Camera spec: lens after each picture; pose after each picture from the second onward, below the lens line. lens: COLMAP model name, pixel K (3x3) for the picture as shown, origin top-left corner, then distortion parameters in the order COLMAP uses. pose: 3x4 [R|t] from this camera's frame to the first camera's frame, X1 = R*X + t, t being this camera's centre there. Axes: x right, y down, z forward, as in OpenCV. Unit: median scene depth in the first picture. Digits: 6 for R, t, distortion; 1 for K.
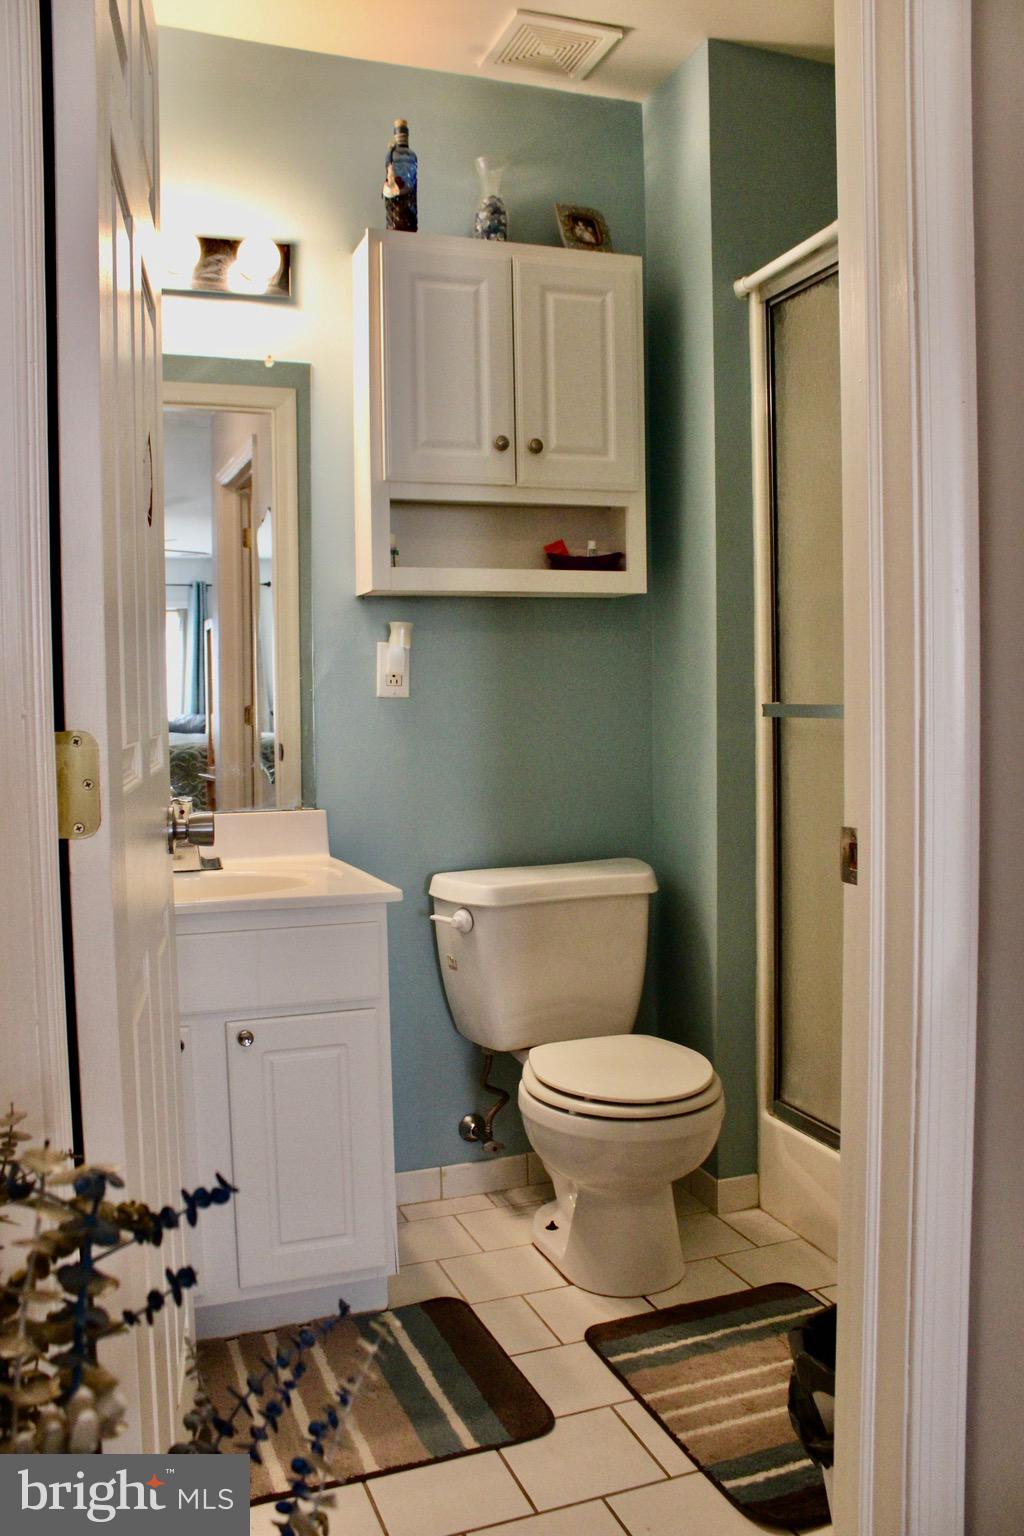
lens RADIAL K [[1294.8, 0, 512.0], [0, 1294.8, 768.0], [0, 0, 1]] dist [-0.149755, 0.118086]
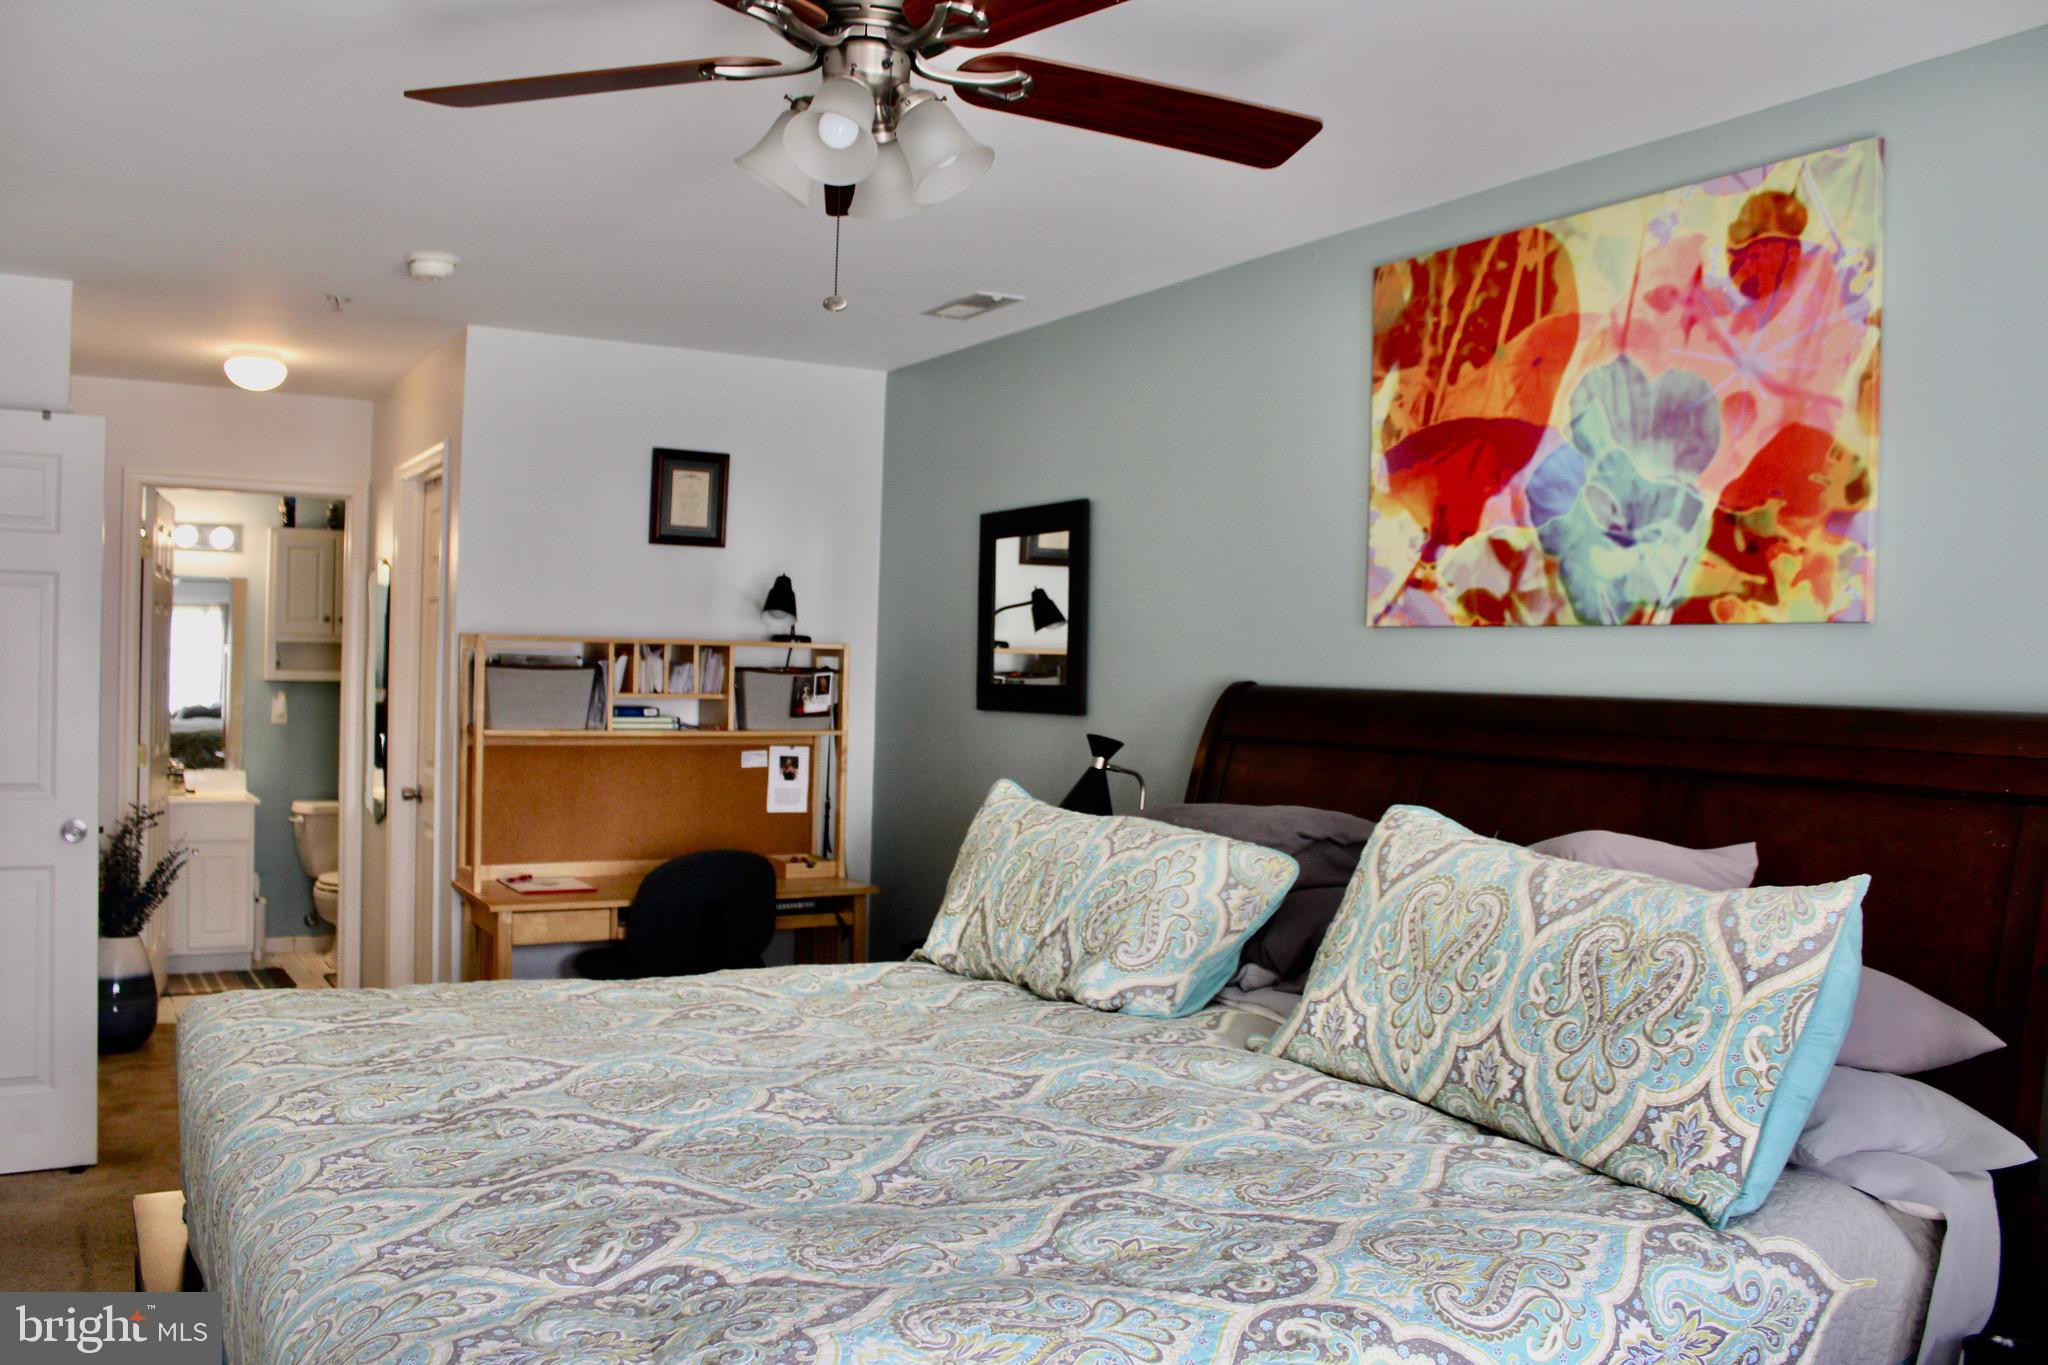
lens RADIAL K [[1726.4, 0, 1024.0], [0, 1726.4, 682.5], [0, 0, 1]] dist [-0.149755, 0.118086]
pose [[0.984007, 0.041735, 0.173170, 0.719624], [-0.034436, 0.998396, -0.044944, -0.040528], [-0.174768, 0.038262, 0.983866, -2.279688]]
